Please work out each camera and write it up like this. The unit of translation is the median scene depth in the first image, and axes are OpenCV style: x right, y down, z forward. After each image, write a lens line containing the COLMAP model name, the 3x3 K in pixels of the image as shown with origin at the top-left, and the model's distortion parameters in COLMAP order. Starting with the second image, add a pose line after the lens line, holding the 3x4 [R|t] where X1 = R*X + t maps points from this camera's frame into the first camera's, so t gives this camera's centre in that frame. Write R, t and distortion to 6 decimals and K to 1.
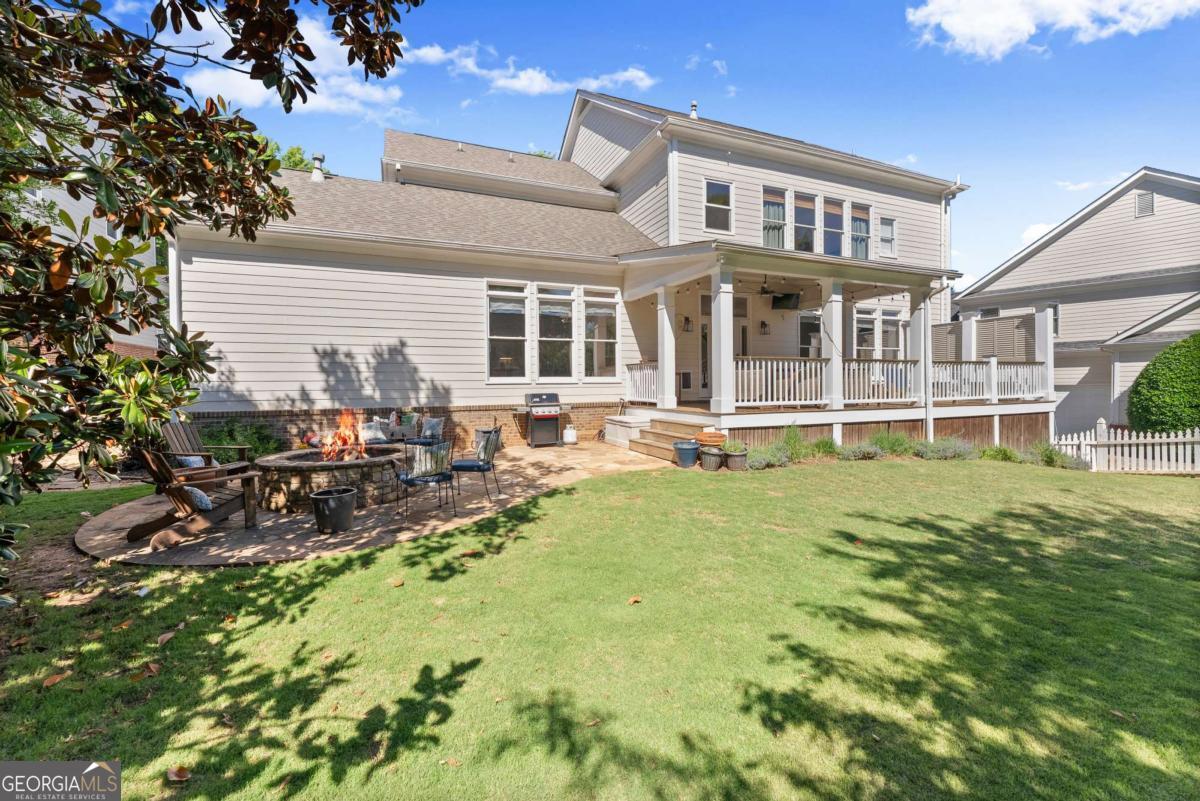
lens RADIAL K [[485.1, 0, 583.4], [0, 485.1, 388.9], [0, 0, 1]] dist [-0.004361, 0.000023]
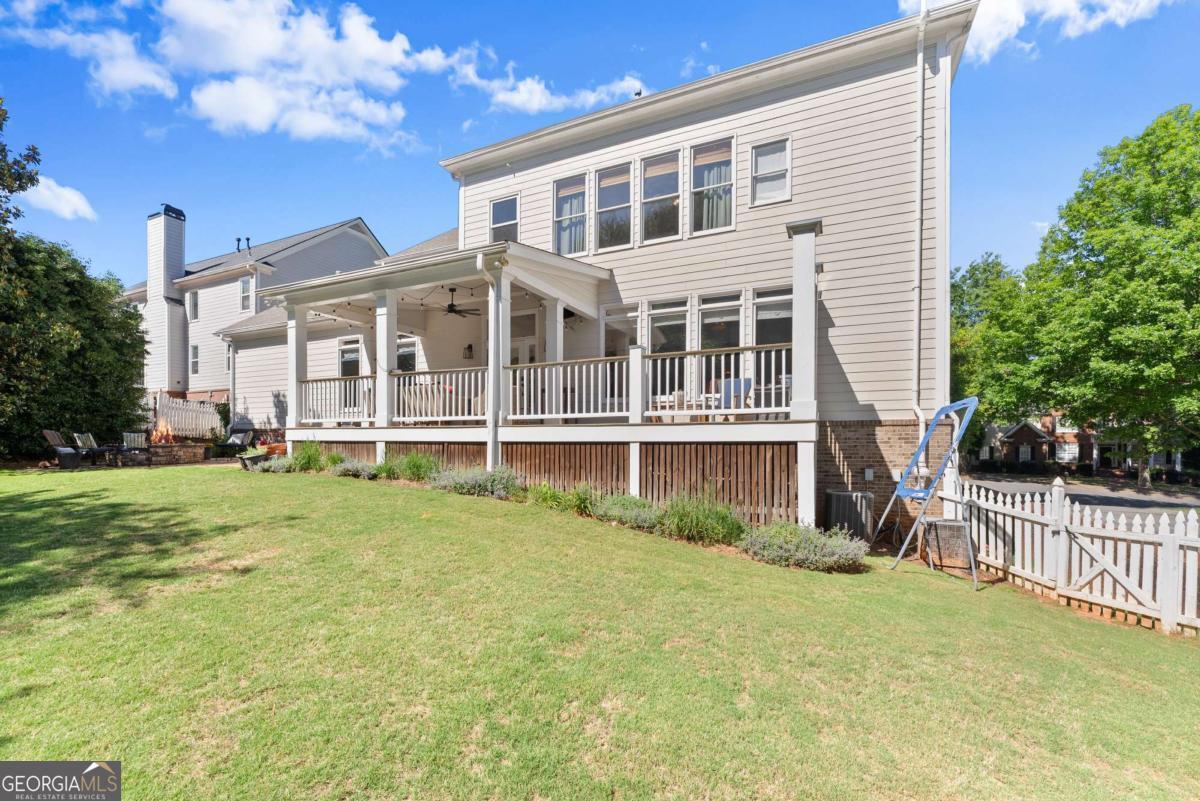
lens RADIAL K [[493.0, 0, 601.6], [0, 493.0, 434.8], [0, 0, 1]] dist [0.001805, 0.000261]
pose [[0.685115, 0.006447, -0.728406, 1.385099], [-0.009357, 0.999956, 0.000050, 0.048328], [0.728375, 0.006782, 0.685146, 0.580788]]
